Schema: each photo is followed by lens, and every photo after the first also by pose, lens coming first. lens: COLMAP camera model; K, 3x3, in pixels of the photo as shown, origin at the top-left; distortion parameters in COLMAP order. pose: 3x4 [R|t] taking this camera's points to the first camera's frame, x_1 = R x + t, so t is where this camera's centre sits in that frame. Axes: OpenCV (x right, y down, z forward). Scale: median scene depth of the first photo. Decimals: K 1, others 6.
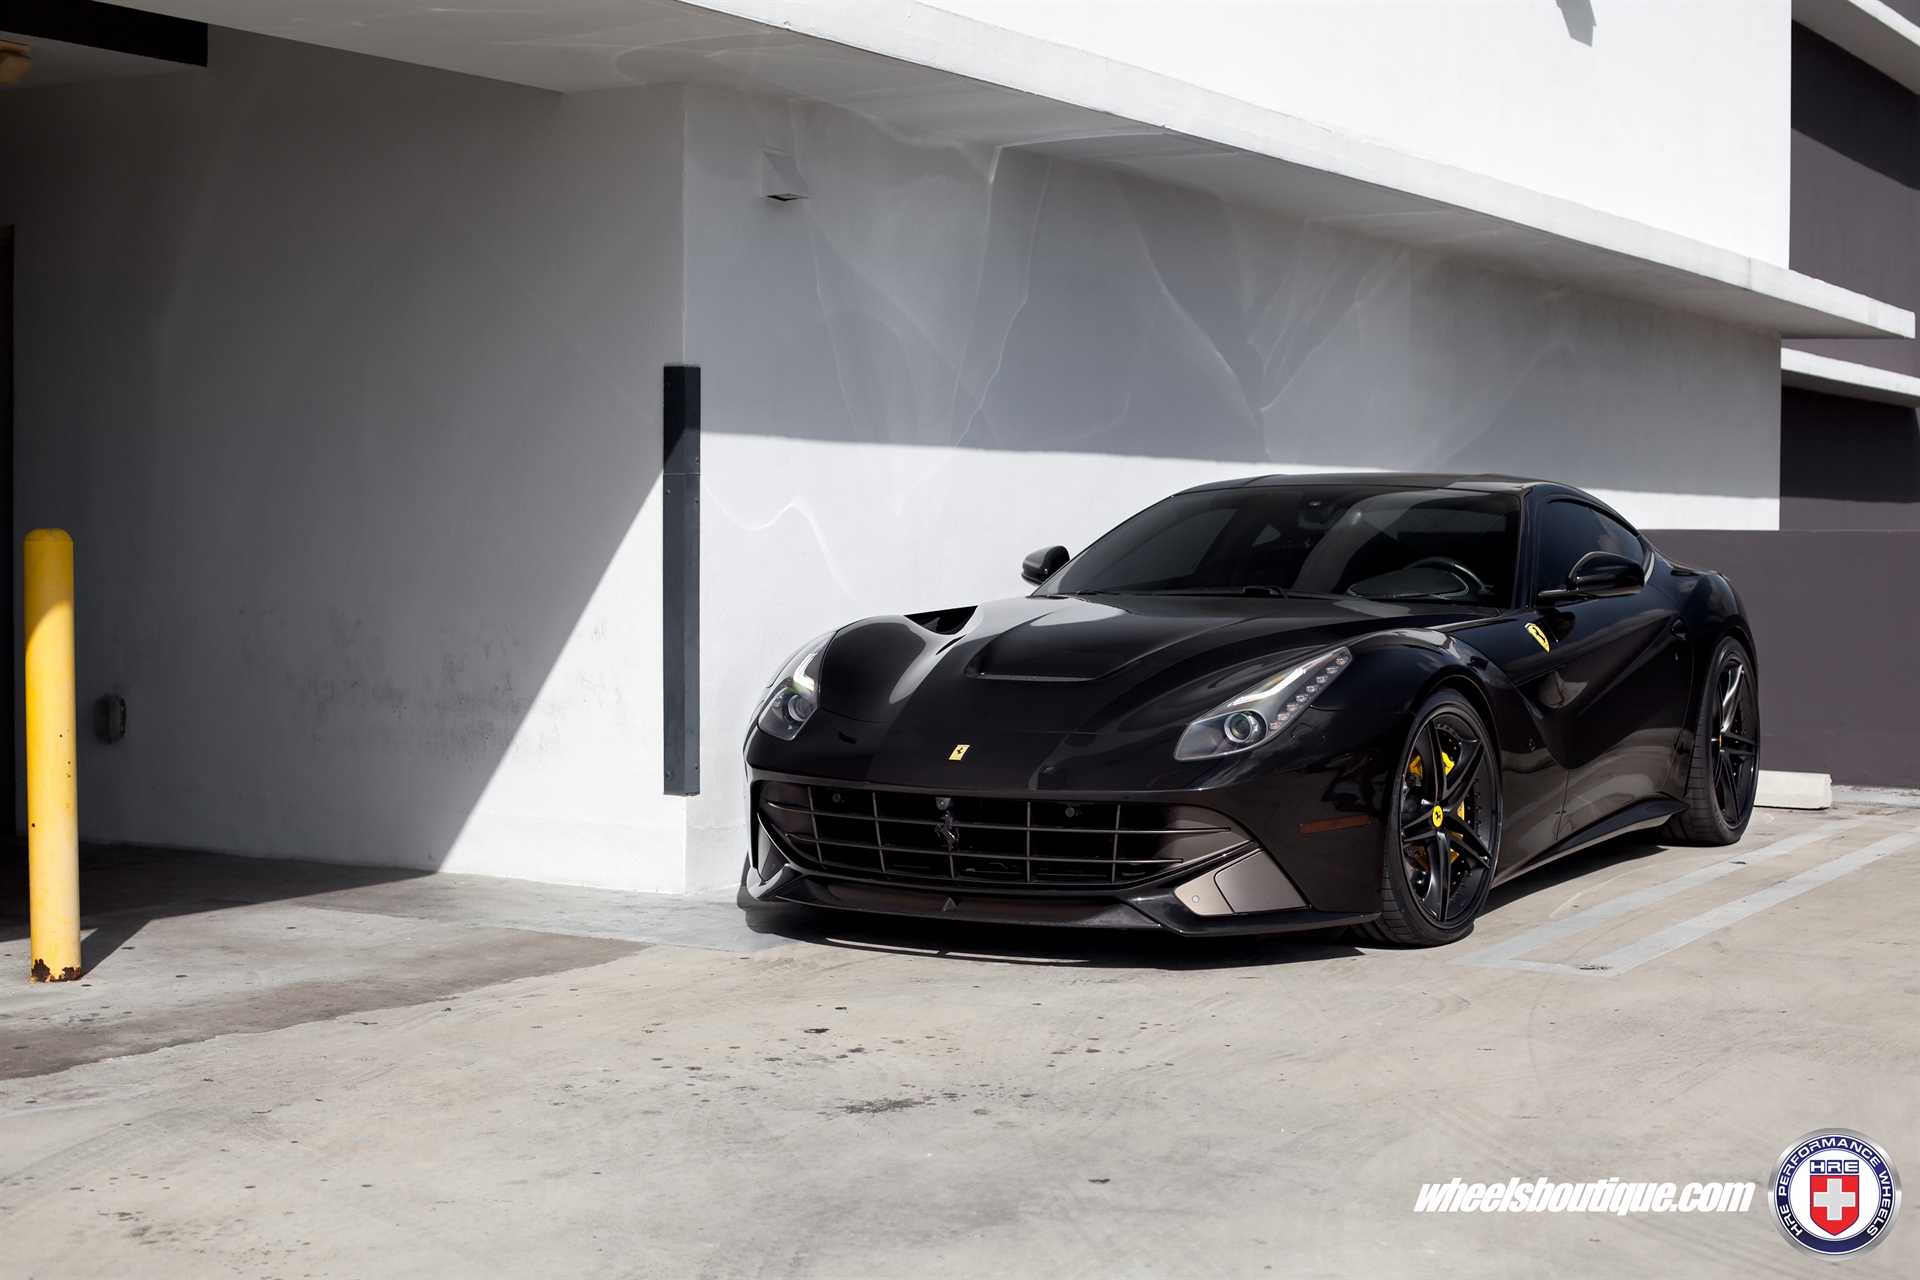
lens RADIAL K [[2870.0, 0, 964.8], [0, 2870.0, 648.1], [0, 0, 1]] dist [-0.088901, 0.000000]
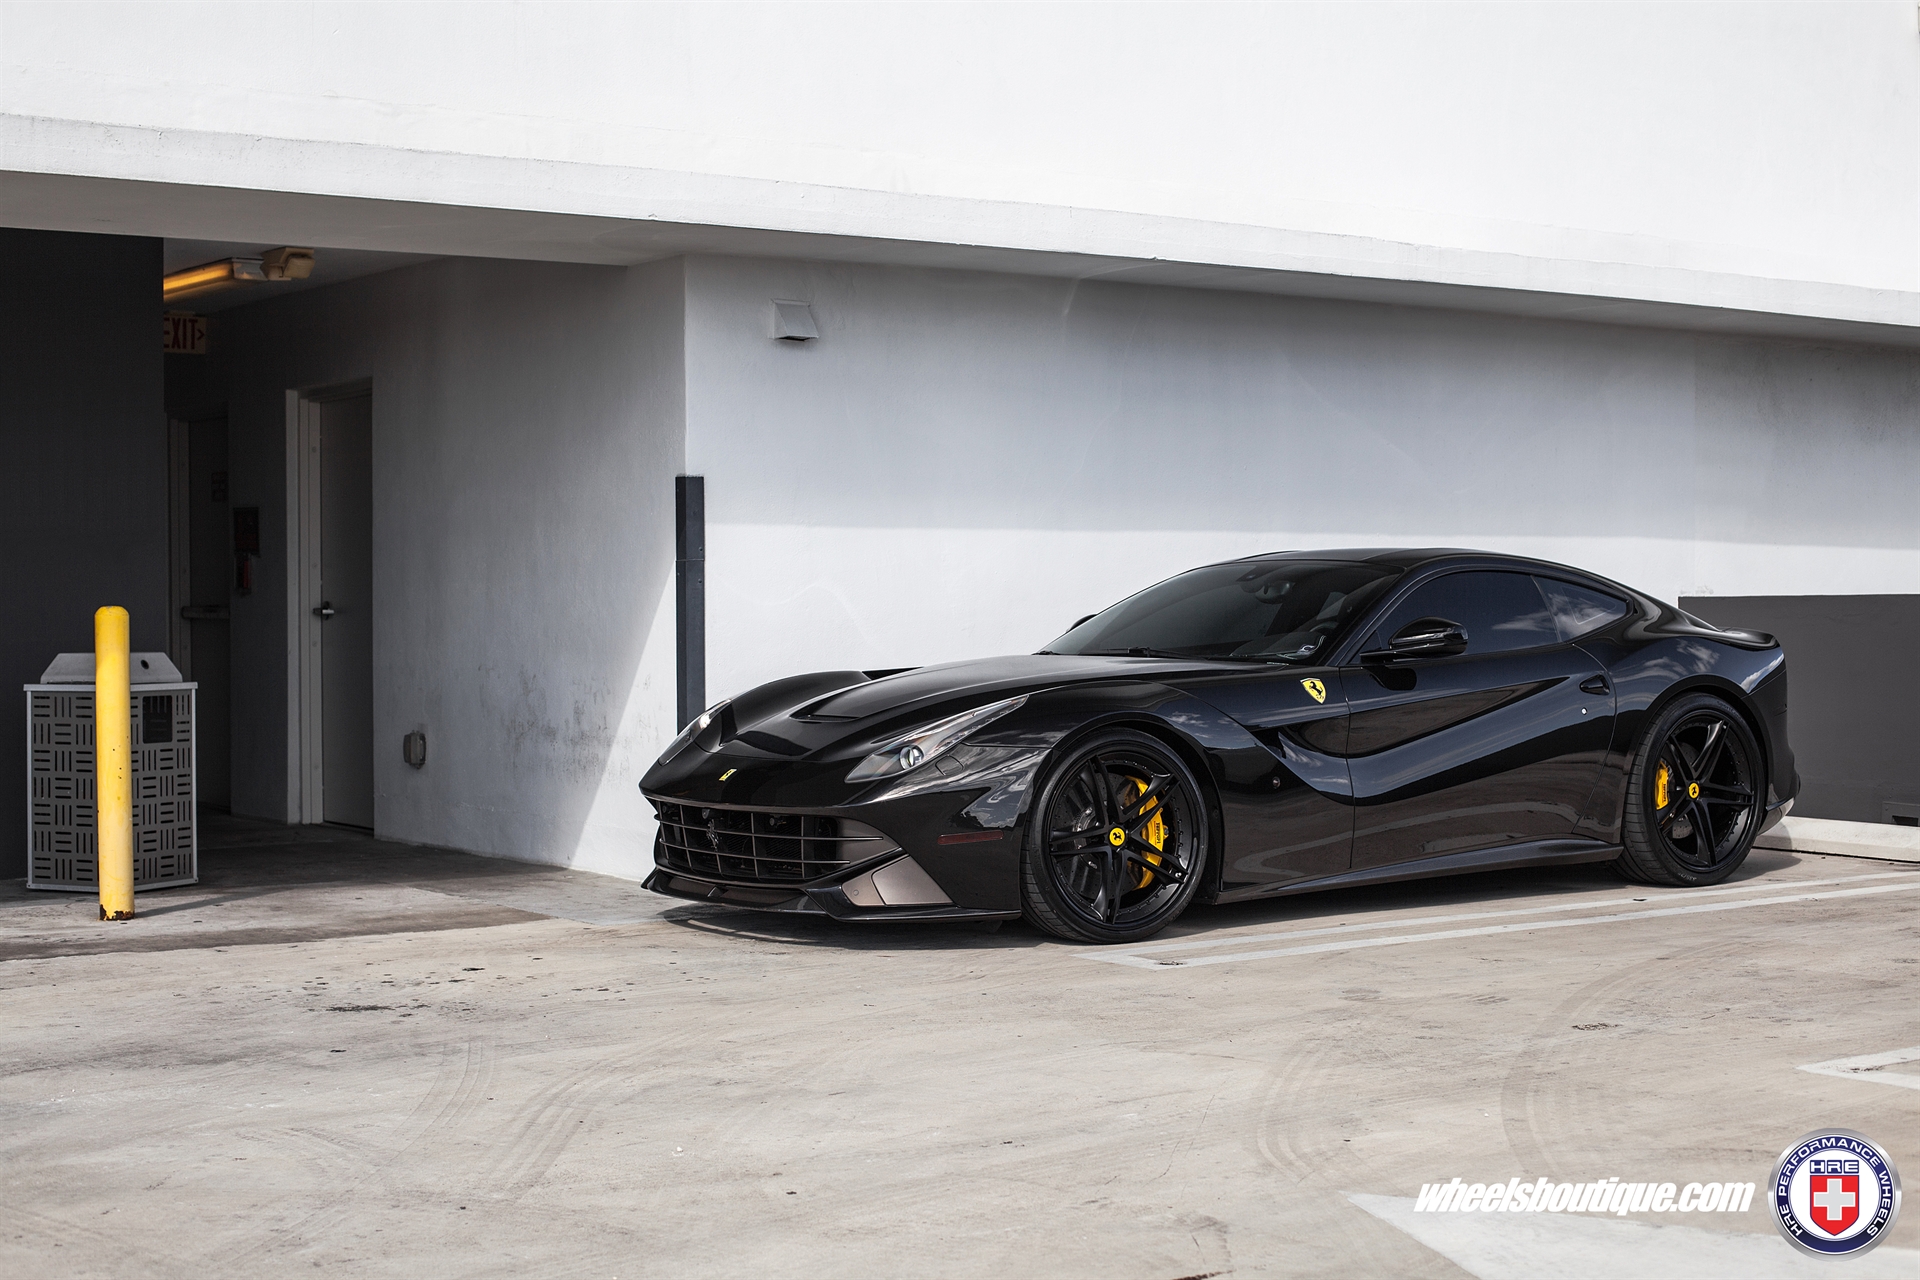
lens RADIAL K [[2870.0, 0, 956.3], [0, 2870.0, 627.2], [0, 0, 1]] dist [-0.088901, 0.000000]
pose [[0.915318, -0.003742, -0.402715, 0.588923], [-0.008960, 0.999520, -0.029654, 0.006846], [0.402633, 0.030751, 0.914845, -0.136186]]
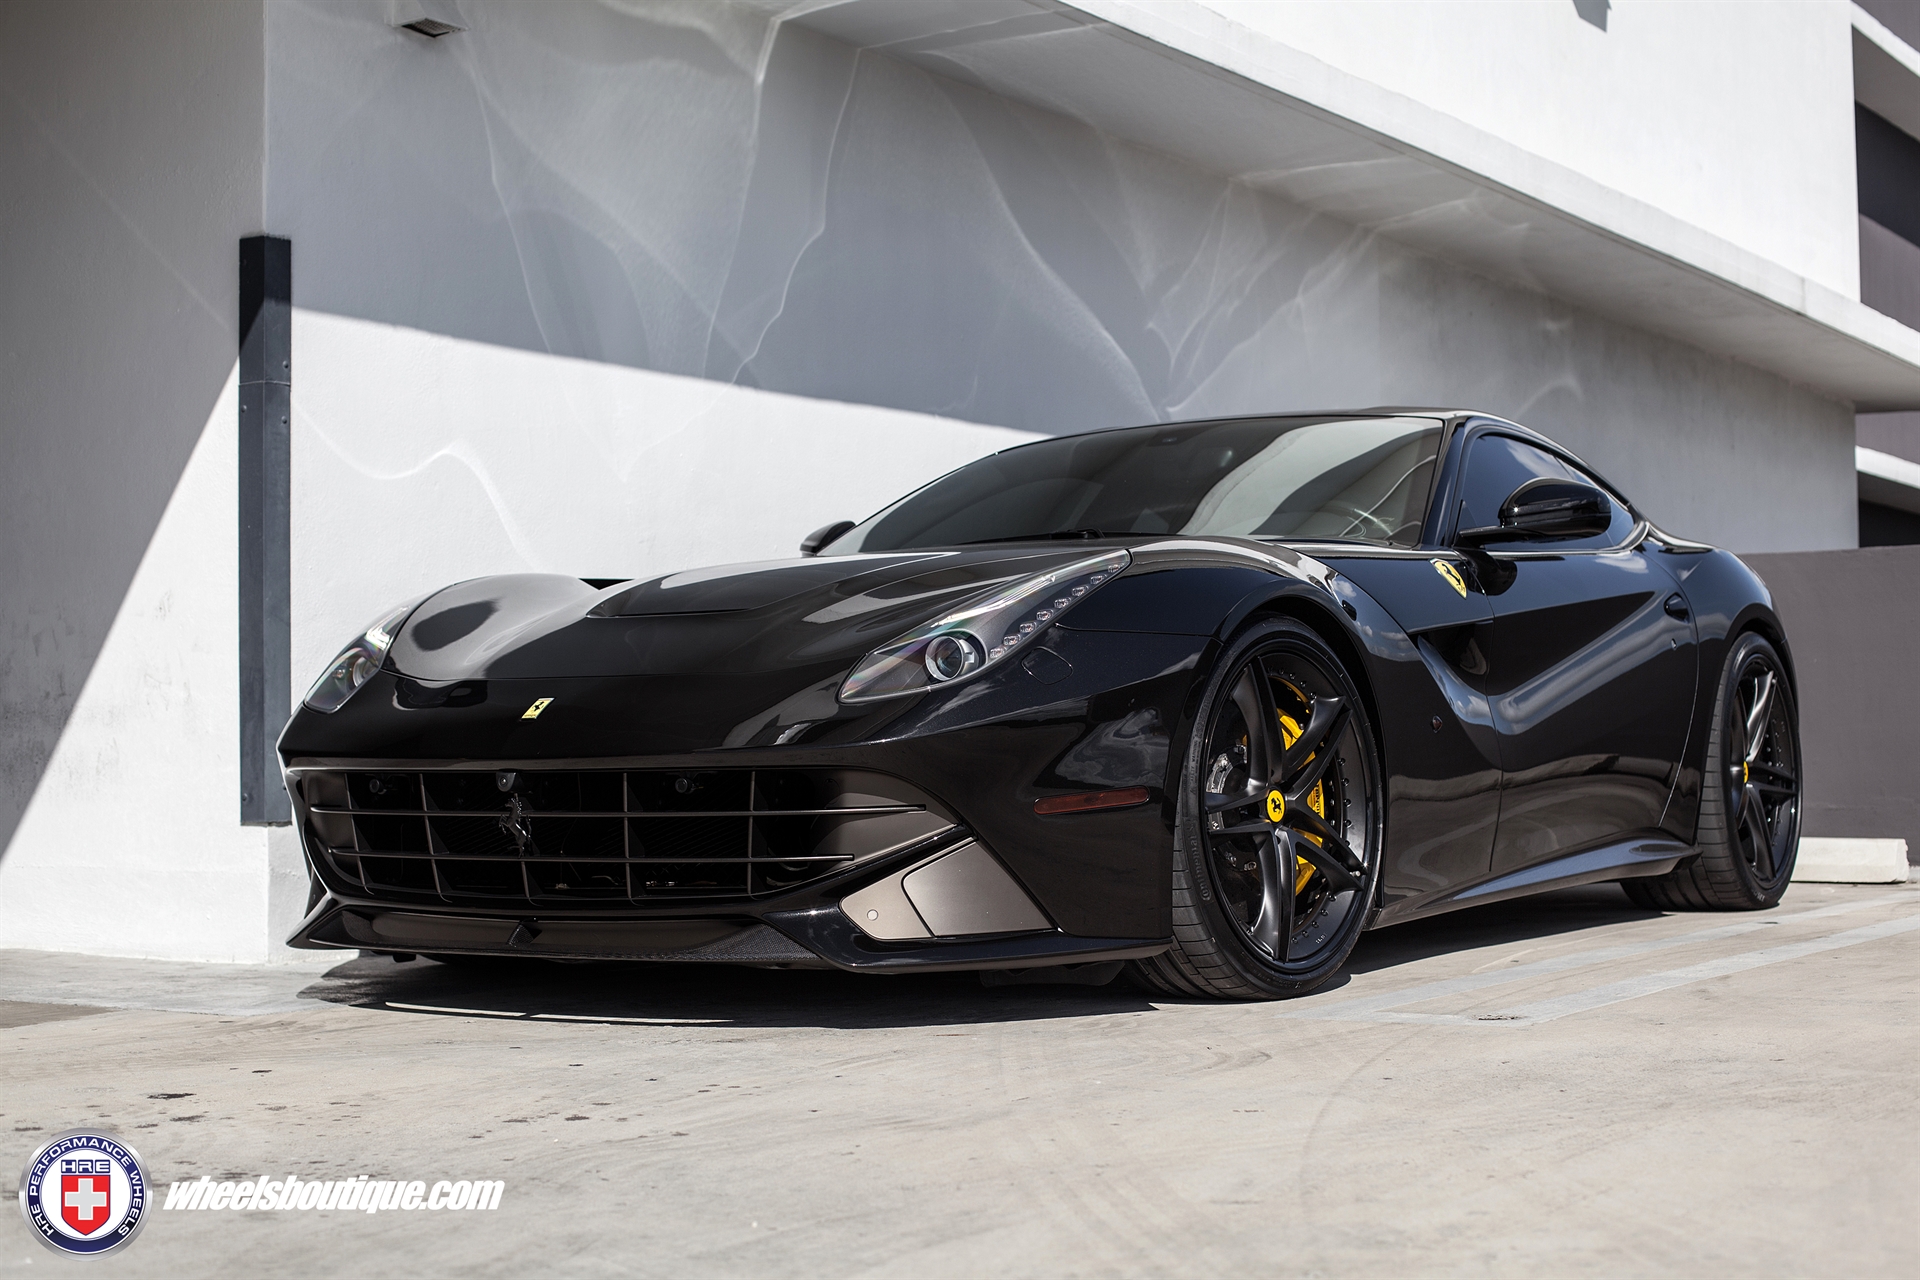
lens RADIAL K [[2870.0, 0, 962.4], [0, 2870.0, 643.4], [0, 0, 1]] dist [-0.088901, 0.000000]
pose [[0.999128, -0.017062, -0.038112, 0.117832], [0.014079, 0.996915, -0.077215, 0.071333], [0.039311, 0.076611, 0.996286, 0.324818]]
